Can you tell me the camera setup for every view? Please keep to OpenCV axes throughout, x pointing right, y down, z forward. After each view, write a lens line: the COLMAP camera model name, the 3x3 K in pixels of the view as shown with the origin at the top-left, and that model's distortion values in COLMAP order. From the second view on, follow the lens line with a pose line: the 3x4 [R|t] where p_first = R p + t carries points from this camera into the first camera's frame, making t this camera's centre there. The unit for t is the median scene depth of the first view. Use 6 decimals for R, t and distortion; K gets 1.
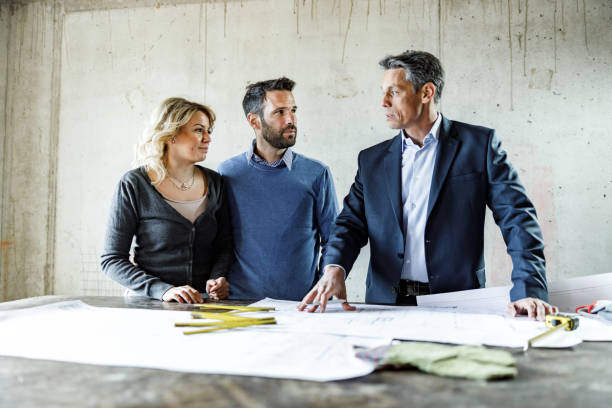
lens RADIAL K [[551.9, 0, 306.9], [0, 551.9, 203.7], [0, 0, 1]] dist [-0.005403, 0.007775]
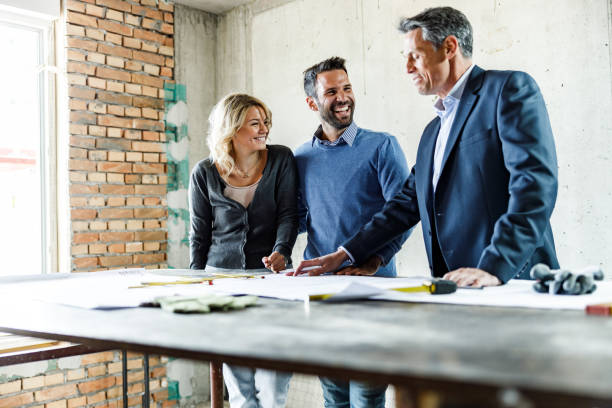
lens RADIAL K [[645.1, 0, 307.2], [0, 645.1, 202.9], [0, 0, 1]] dist [-0.003925, -0.007149]
pose [[0.839550, -0.050836, -0.540899, 0.376956], [0.066141, 0.997771, 0.008884, 0.016512], [0.539242, -0.043234, 0.841041, -0.020359]]
